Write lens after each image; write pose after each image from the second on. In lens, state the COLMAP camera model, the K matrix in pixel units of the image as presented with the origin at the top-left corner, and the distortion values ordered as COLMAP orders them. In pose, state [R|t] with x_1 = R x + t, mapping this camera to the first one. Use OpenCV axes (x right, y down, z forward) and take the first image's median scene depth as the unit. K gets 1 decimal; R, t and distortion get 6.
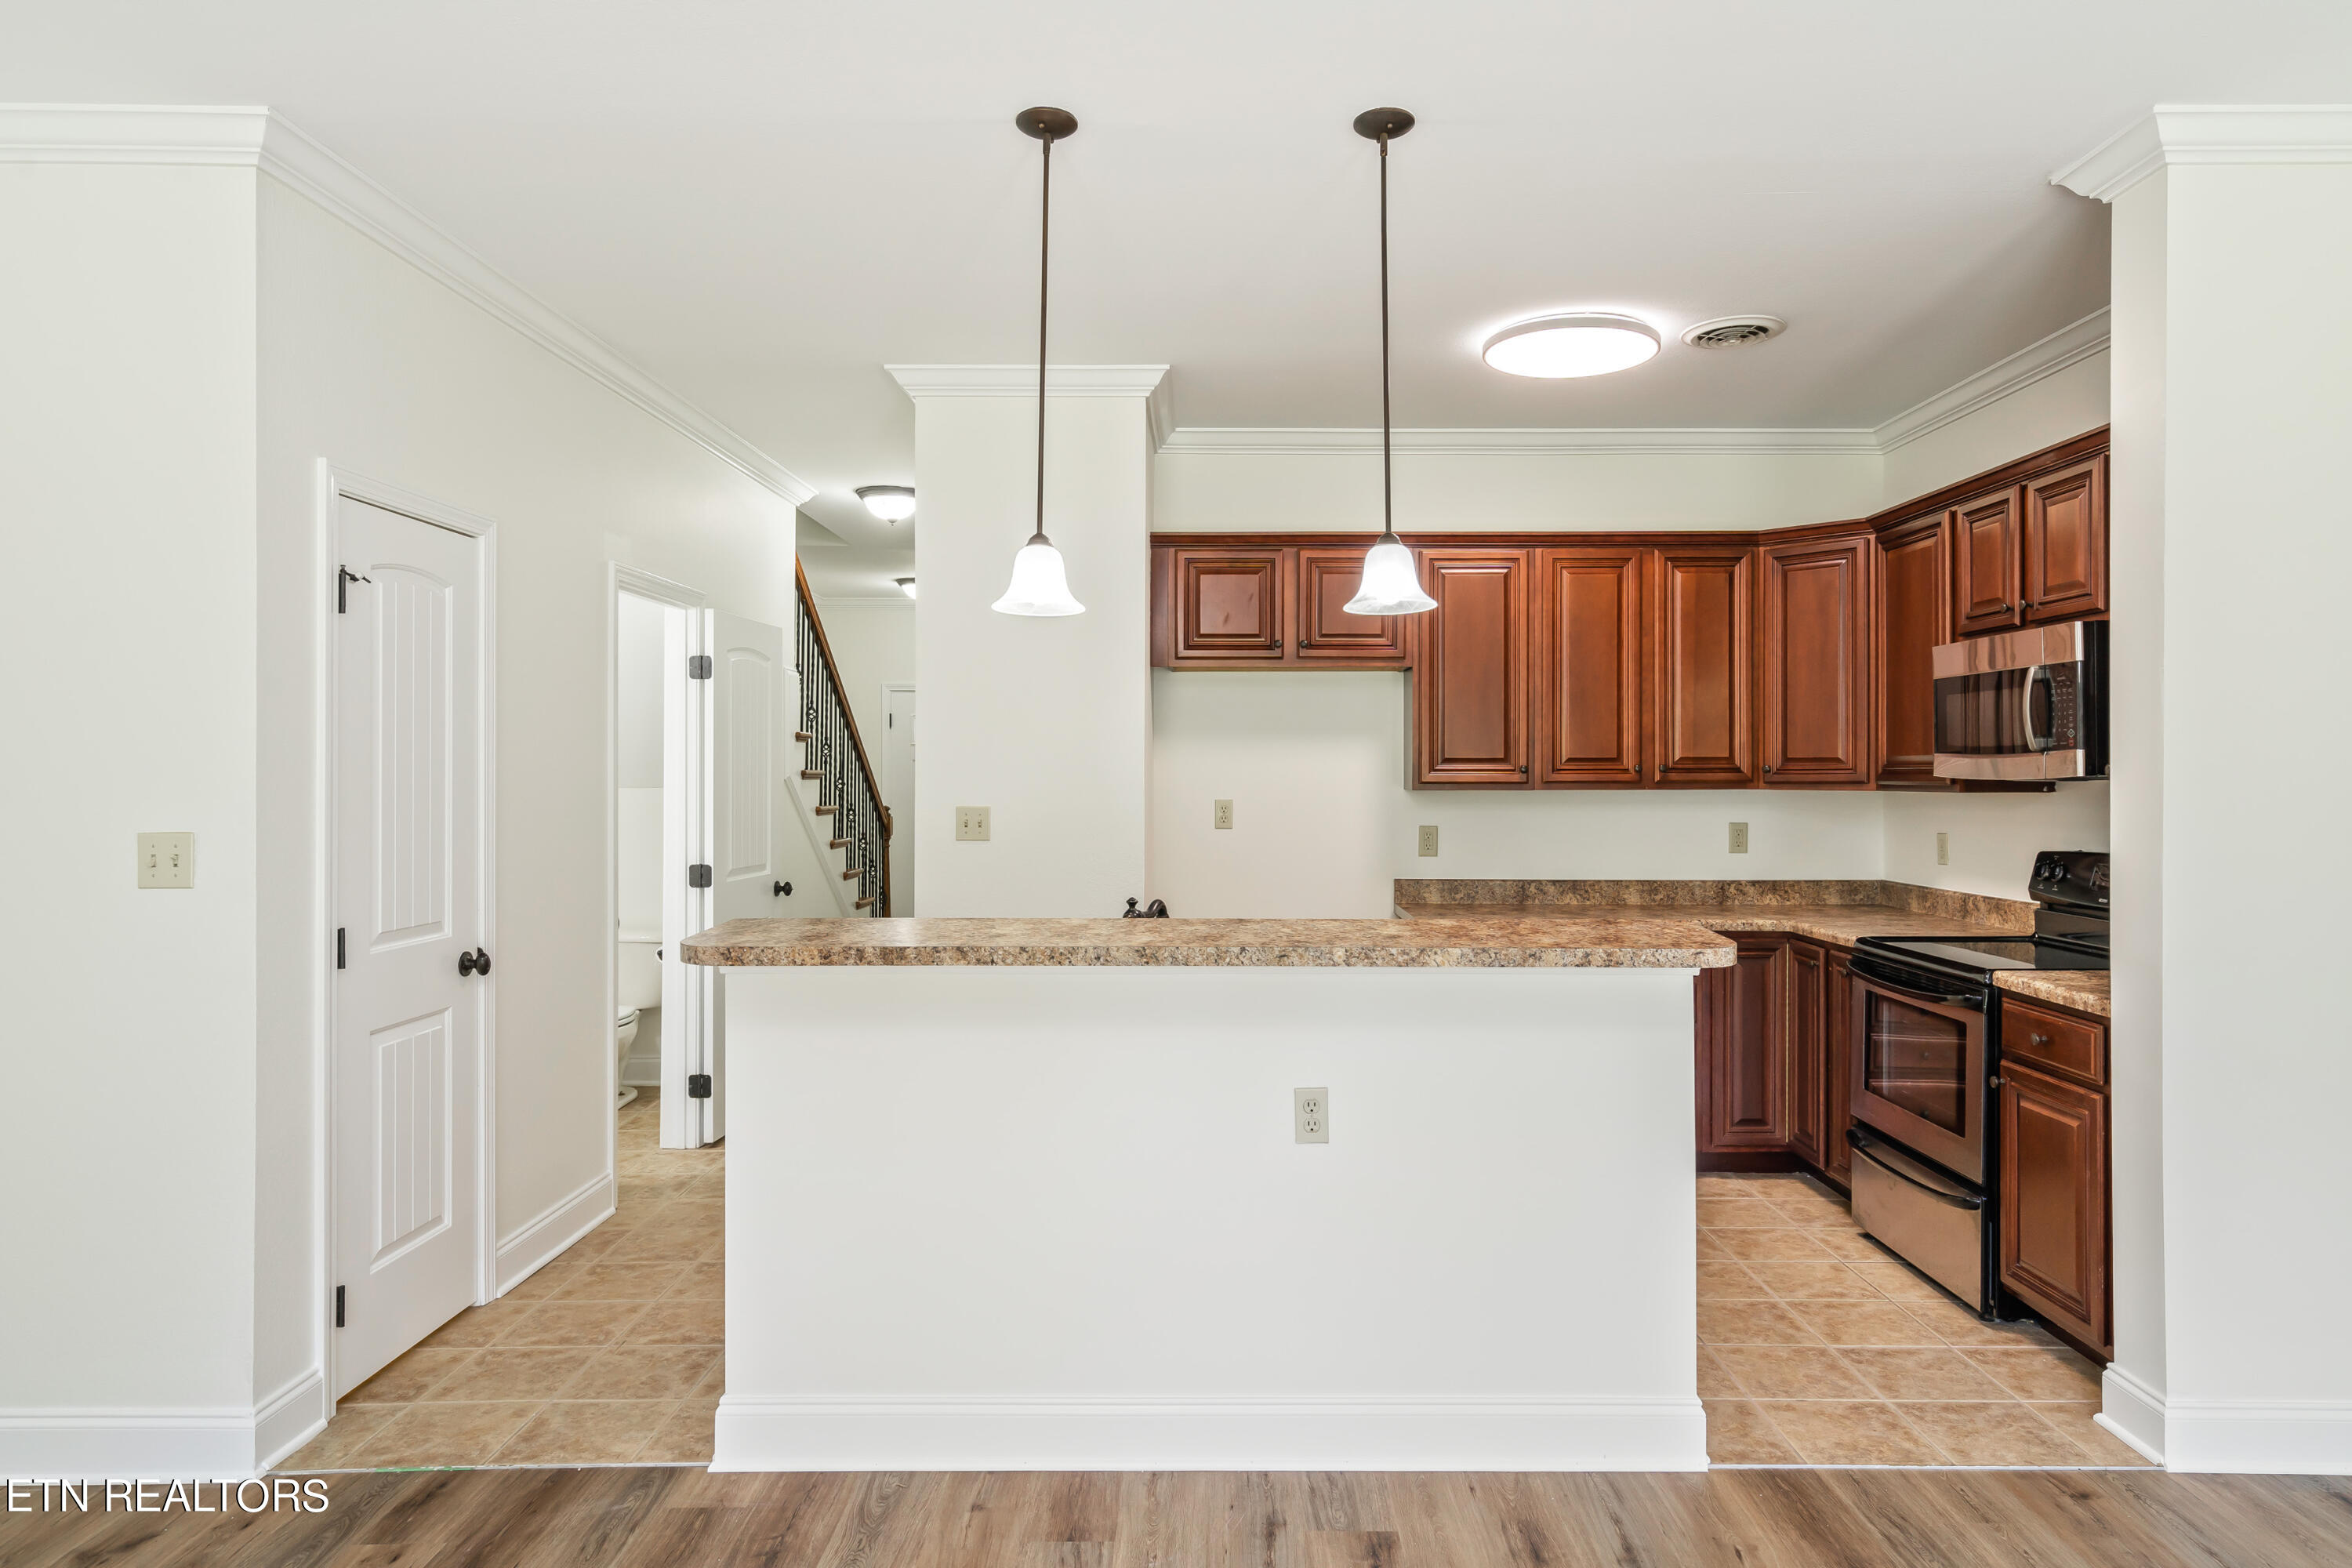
lens RADIAL K [[1435.5, 0, 1200.1], [0, 1435.5, 754.4], [0, 0, 1]] dist [0.013521, -0.000261]
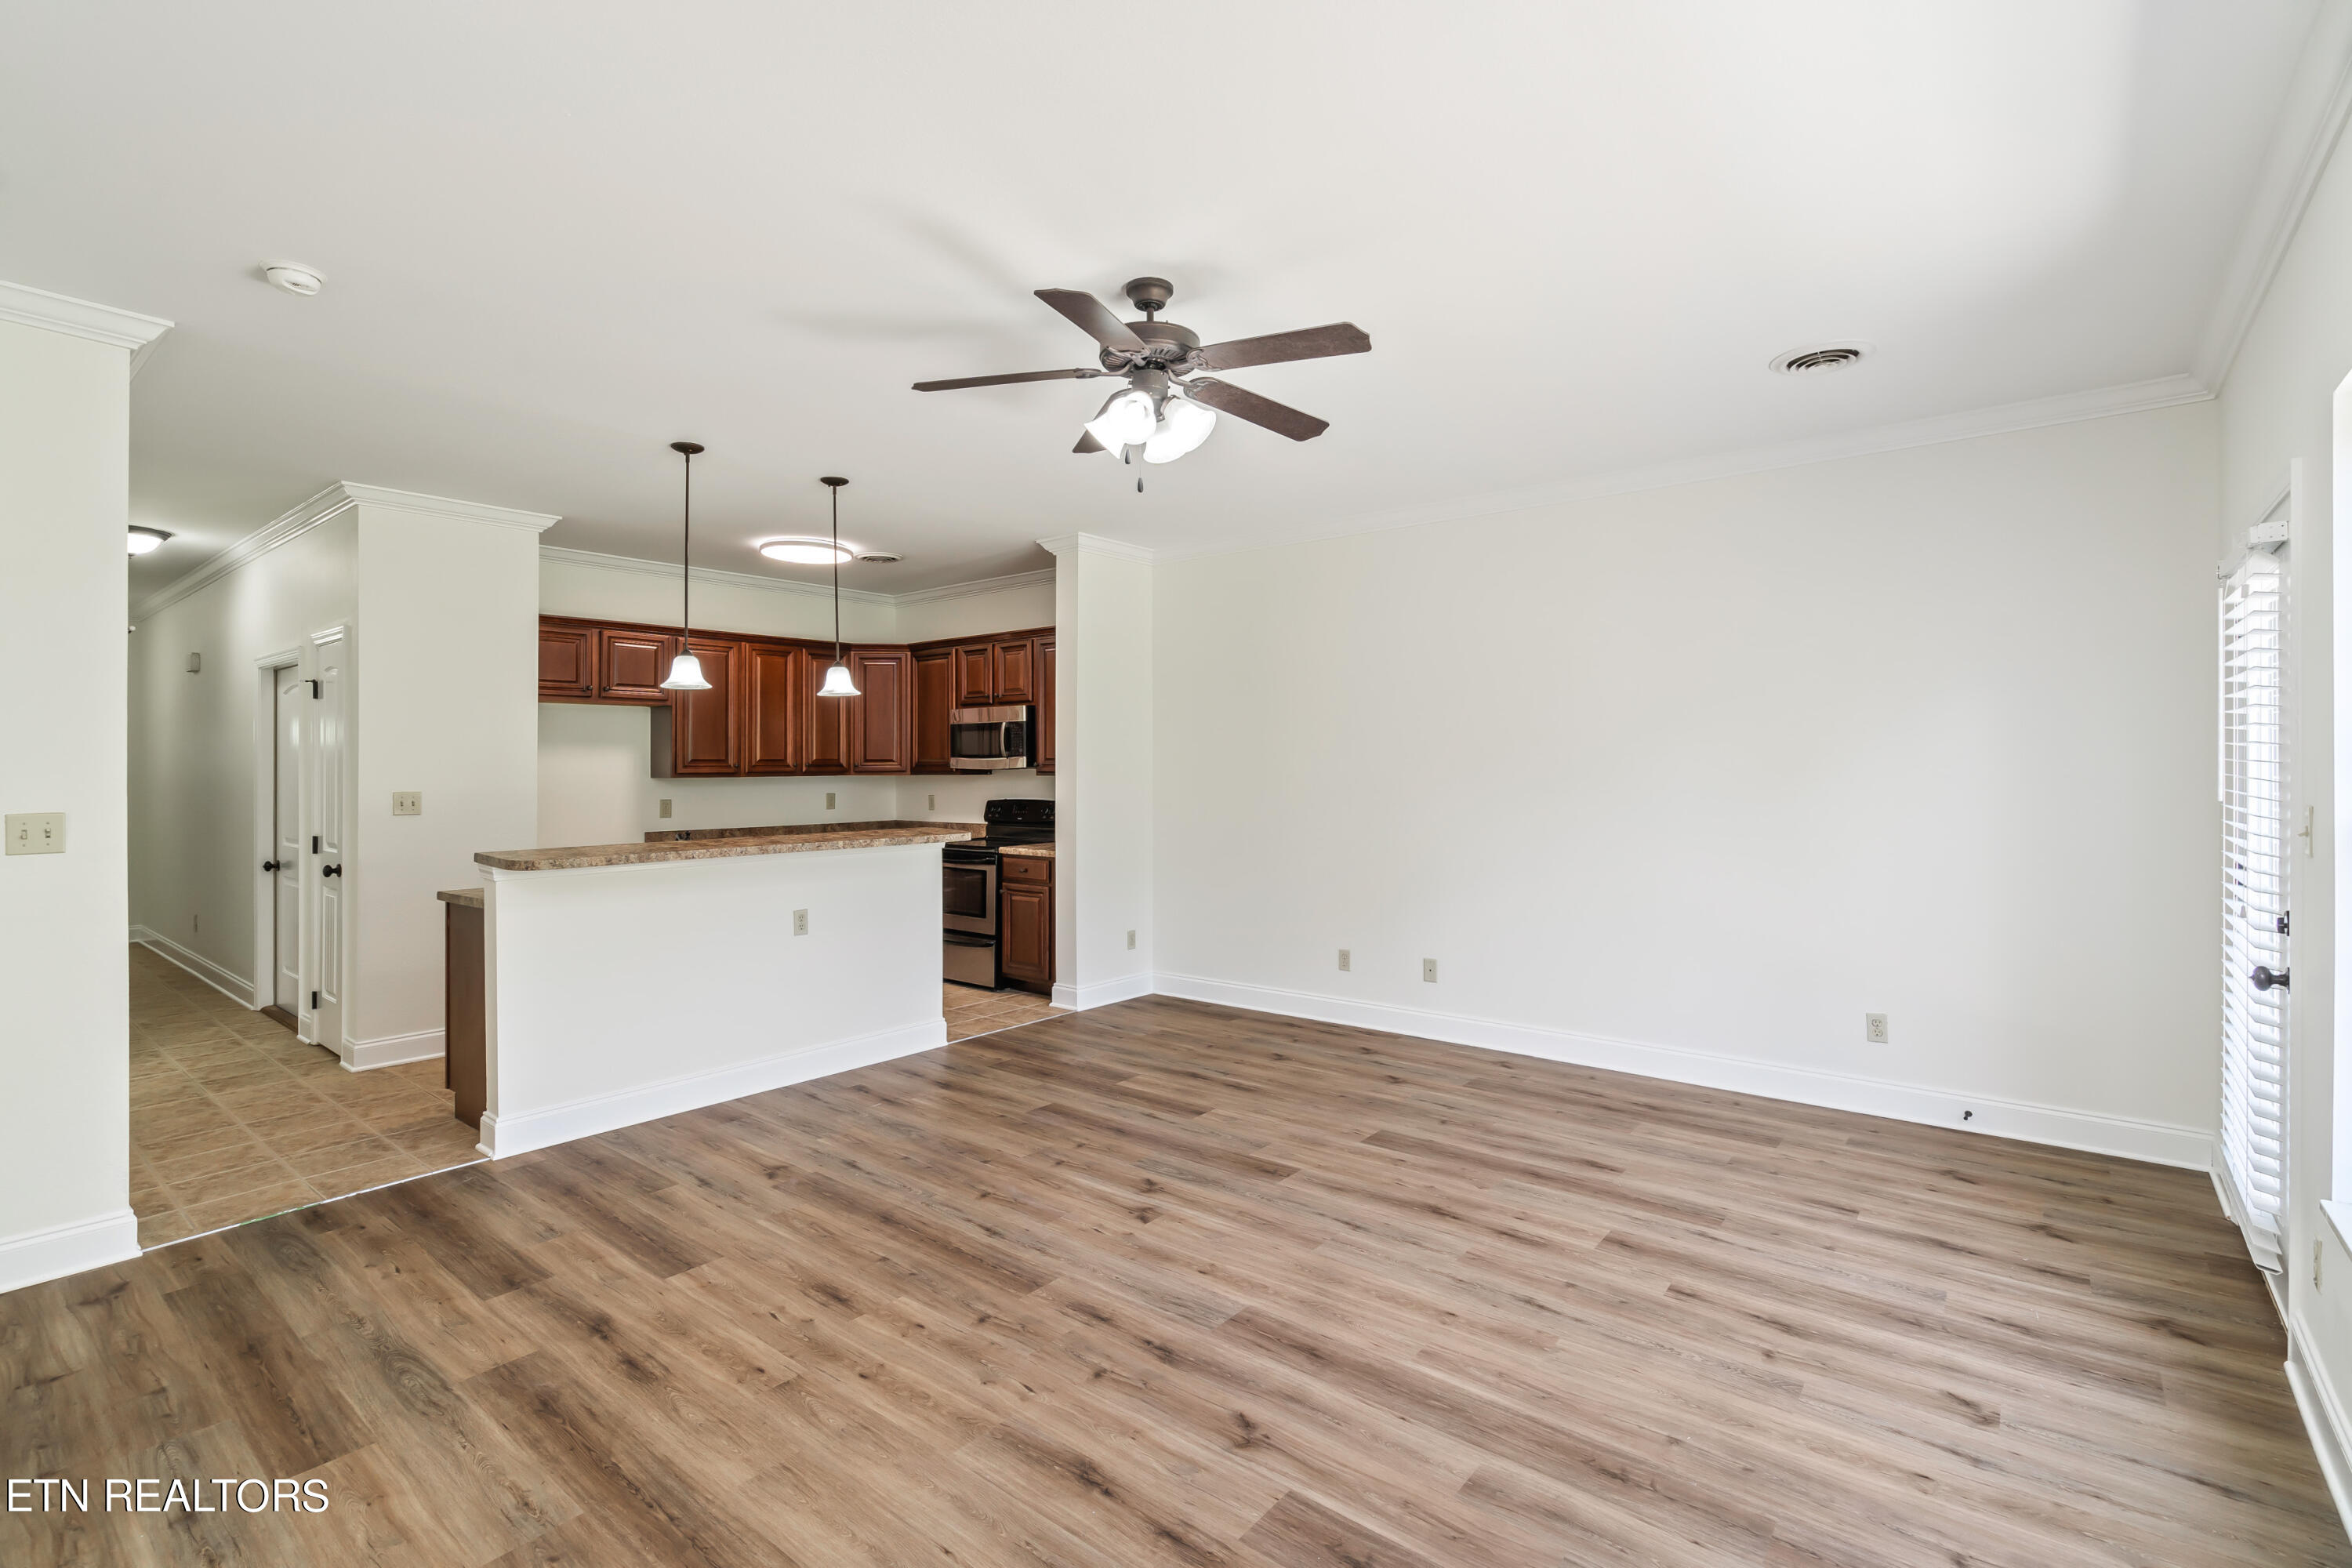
lens RADIAL K [[1068.7, 0, 1190.7], [0, 1068.7, 770.7], [0, 0, 1]] dist [-0.002103, 0.001582]
pose [[0.626839, -0.004991, 0.779133, -0.539299], [-0.004978, 0.999933, 0.010410, 0.000430], [-0.779133, -0.010403, 0.626772, -0.315598]]
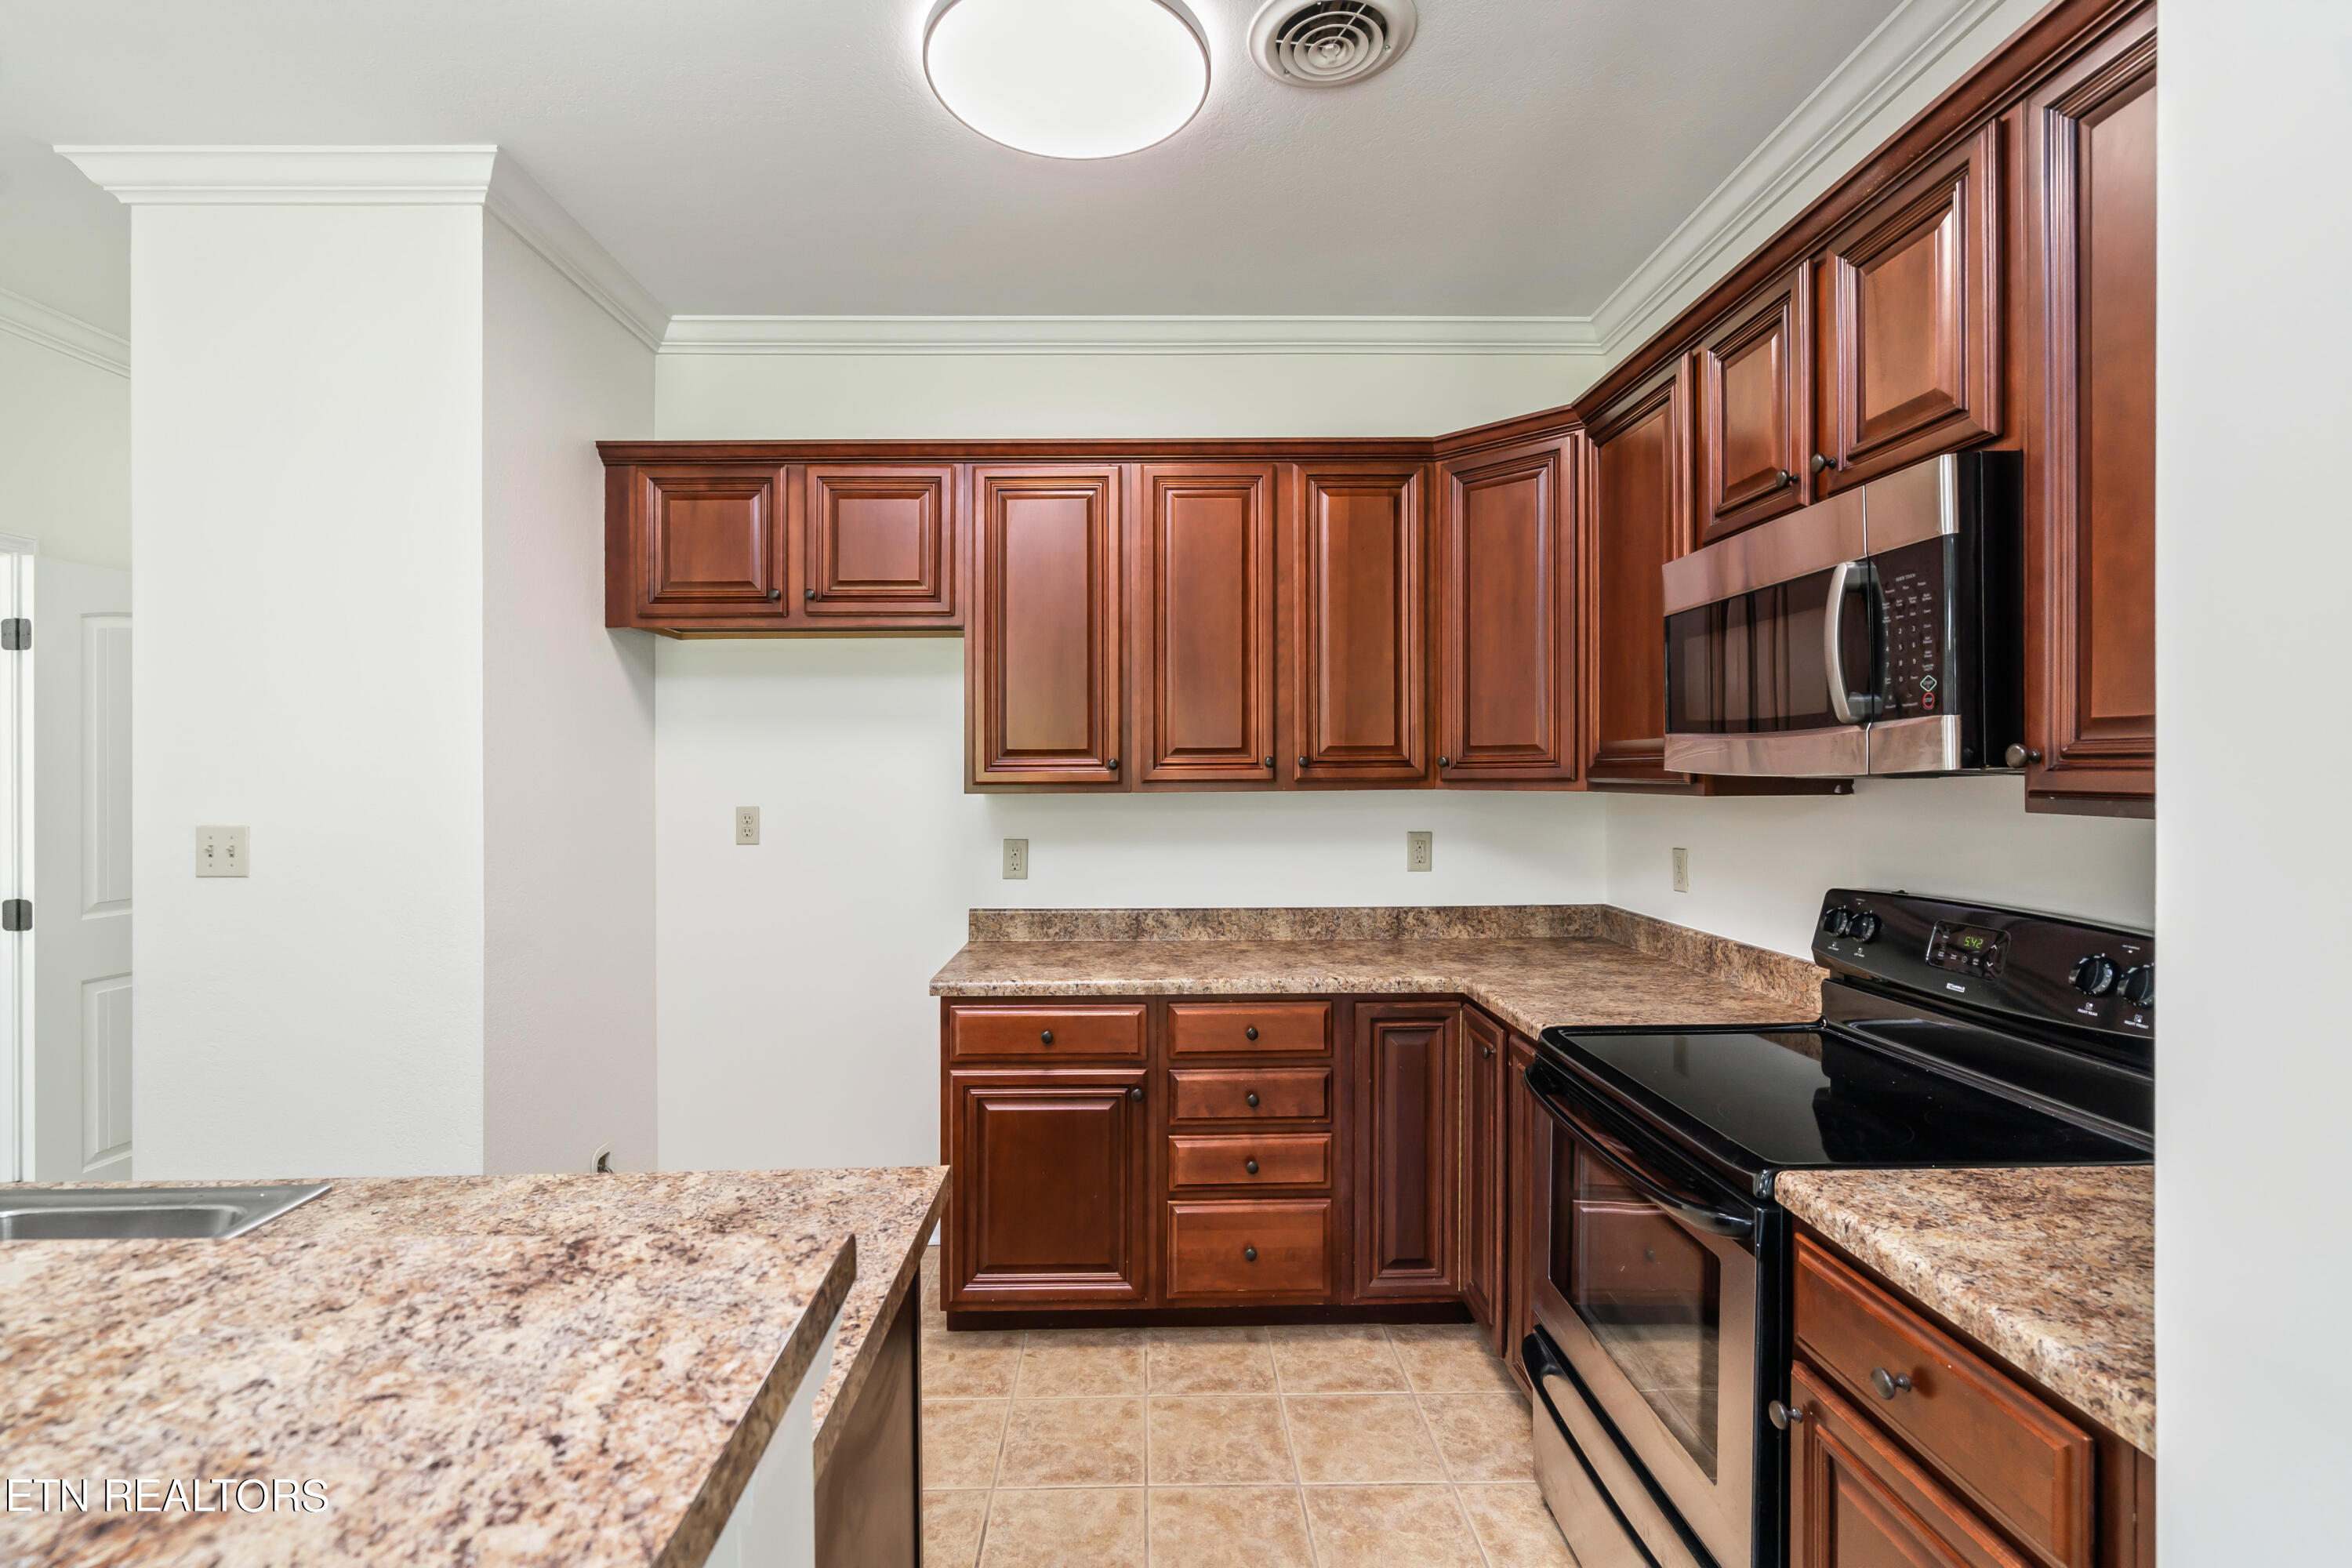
lens RADIAL K [[1068.7, 0, 1145.3], [0, 1068.7, 769.1], [0, 0, 1]] dist [-0.002103, 0.001582]
pose [[0.999959, -0.006193, 0.006559, 0.279308], [0.006116, 0.999912, 0.011738, 0.007650], [-0.006631, -0.011697, 0.999910, 0.534294]]
